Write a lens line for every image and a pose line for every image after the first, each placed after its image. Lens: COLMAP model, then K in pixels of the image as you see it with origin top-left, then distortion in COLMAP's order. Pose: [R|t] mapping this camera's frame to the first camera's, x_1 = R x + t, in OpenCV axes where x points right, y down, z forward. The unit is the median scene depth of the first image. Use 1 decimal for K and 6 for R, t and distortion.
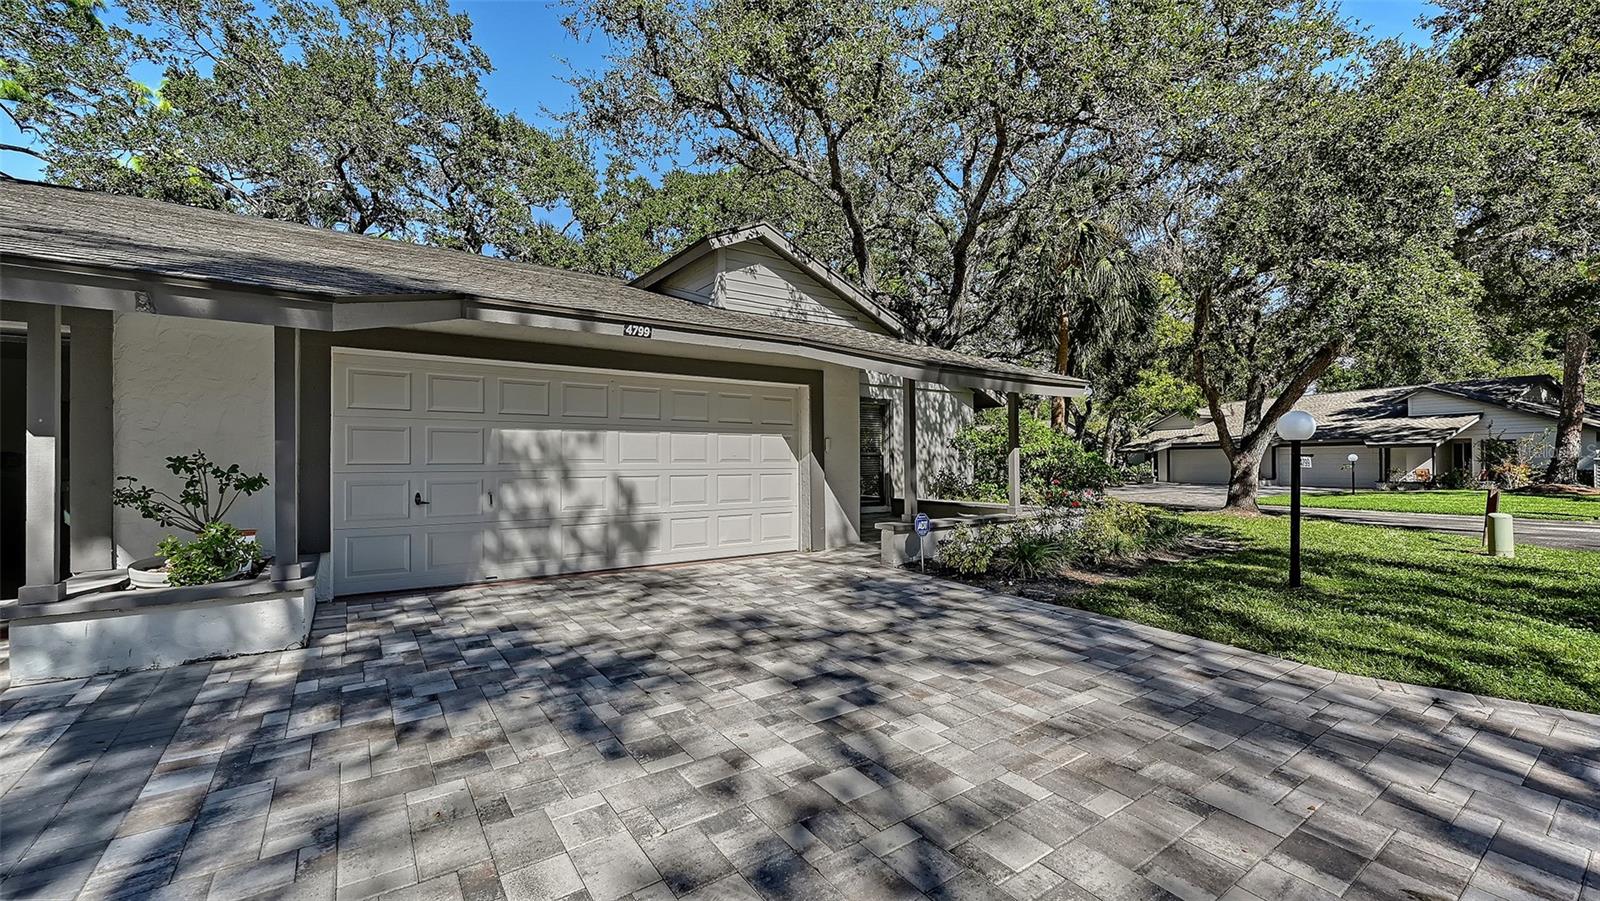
lens RADIAL K [[636.0, 0, 802.7], [0, 636.0, 445.7], [0, 0, 1]] dist [0.002669, 0.000094]
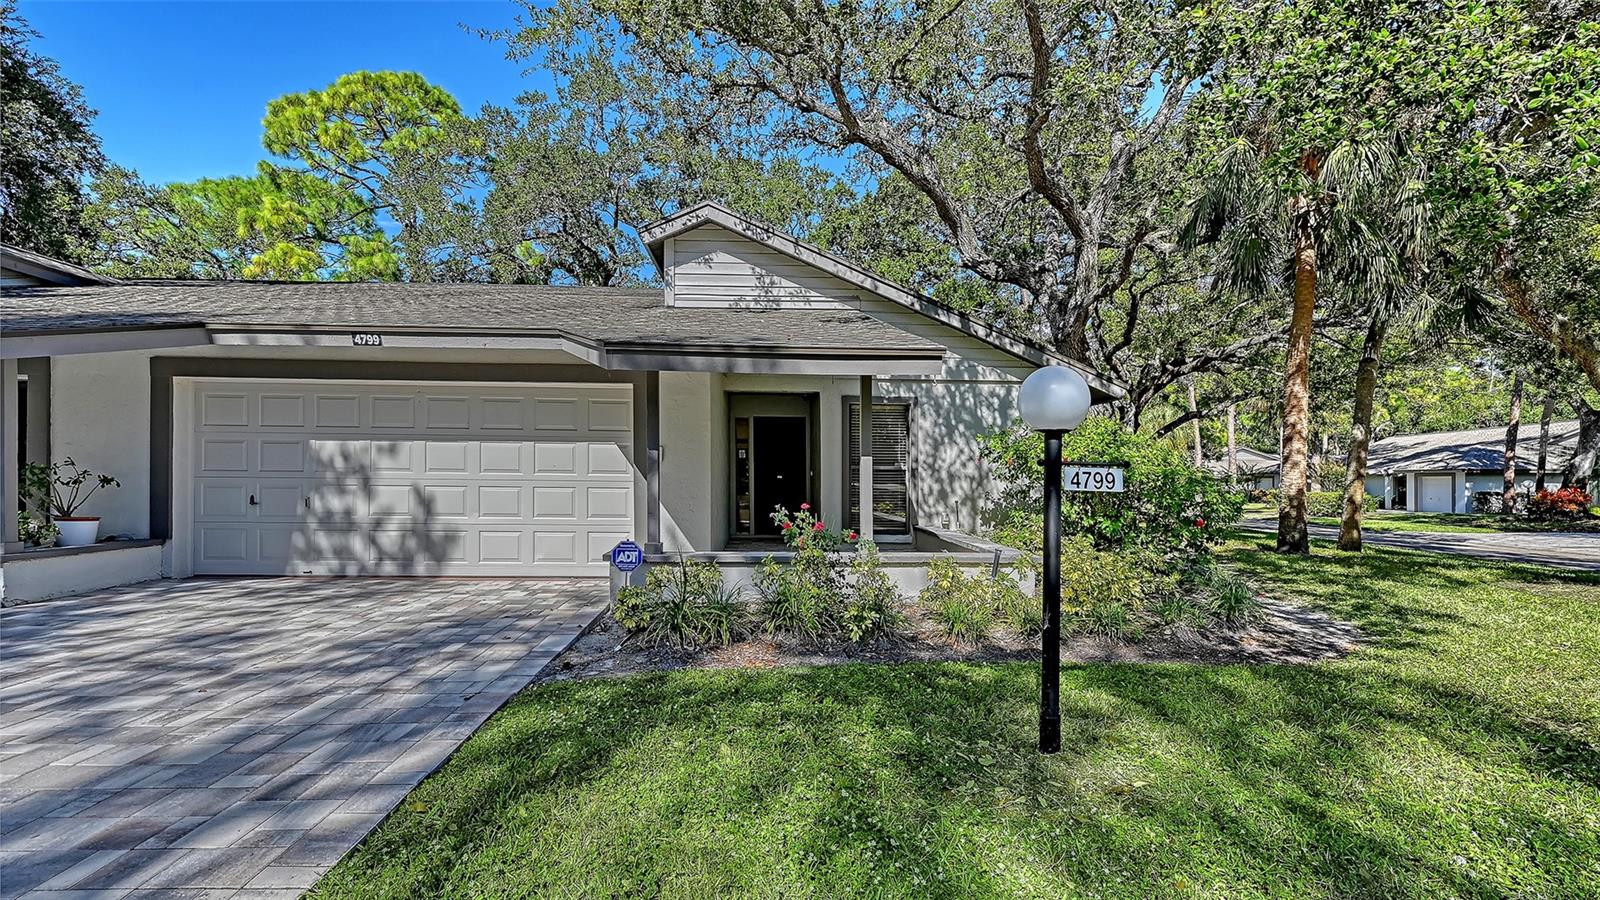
lens RADIAL K [[653.8, 0, 798.3], [0, 653.8, 471.8], [0, 0, 1]] dist [-0.000306, -0.000092]
pose [[0.842350, 0.007079, -0.538885, 0.806231], [0.000108, 0.999912, 0.013303, 0.012437], [0.538931, -0.011264, 0.842274, 0.463746]]
